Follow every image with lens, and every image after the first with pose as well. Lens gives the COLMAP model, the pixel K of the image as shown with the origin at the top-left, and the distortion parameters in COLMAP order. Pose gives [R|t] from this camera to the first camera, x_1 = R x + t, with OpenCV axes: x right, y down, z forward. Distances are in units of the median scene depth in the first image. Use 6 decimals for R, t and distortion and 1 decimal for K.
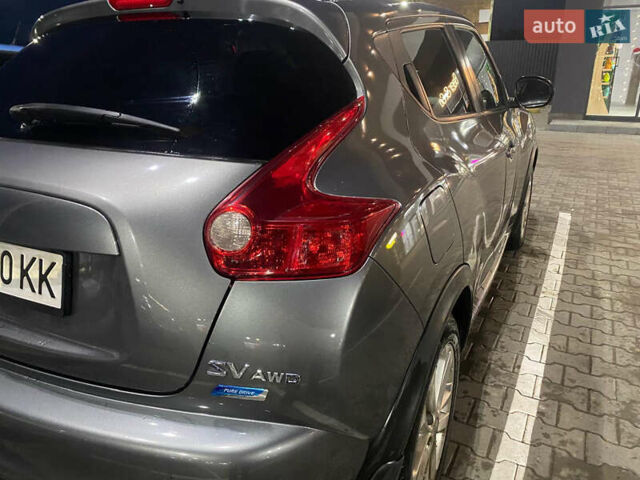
lens RADIAL K [[491.2, 0, 330.6], [0, 491.2, 239.8], [0, 0, 1]] dist [-0.007440, -0.006166]
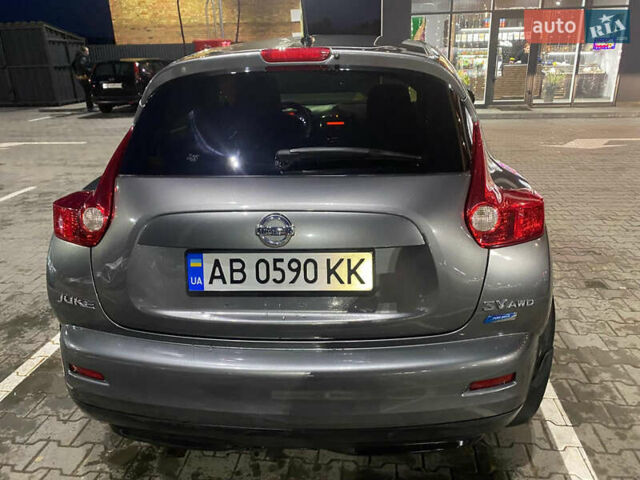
lens RADIAL K [[491.0, 0, 339.0], [0, 491.0, 227.4], [0, 0, 1]] dist [0.000128, -0.006395]
pose [[0.923179, -0.140664, 0.357708, -0.578520], [0.145060, 0.989314, 0.014662, -0.039073], [-0.355947, 0.038354, 0.933719, -0.164949]]
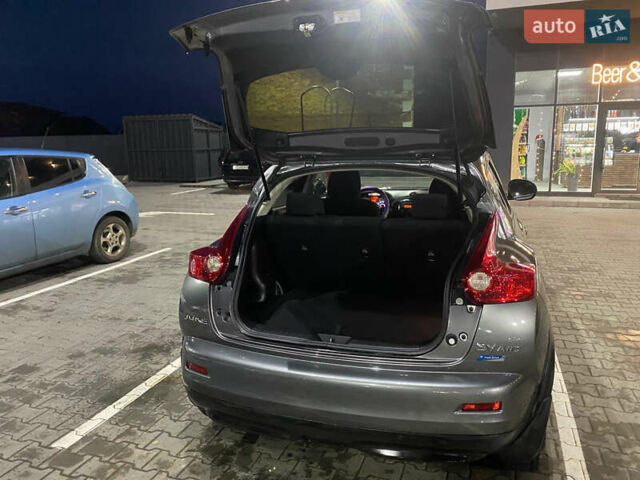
lens RADIAL K [[491.0, 0, 339.0], [0, 491.0, 227.4], [0, 0, 1]] dist [0.000128, -0.006395]
pose [[0.985389, -0.036884, 0.166278, -0.555702], [0.064989, 0.983830, -0.166897, 0.032532], [-0.157433, 0.175265, 0.971852, -0.498993]]
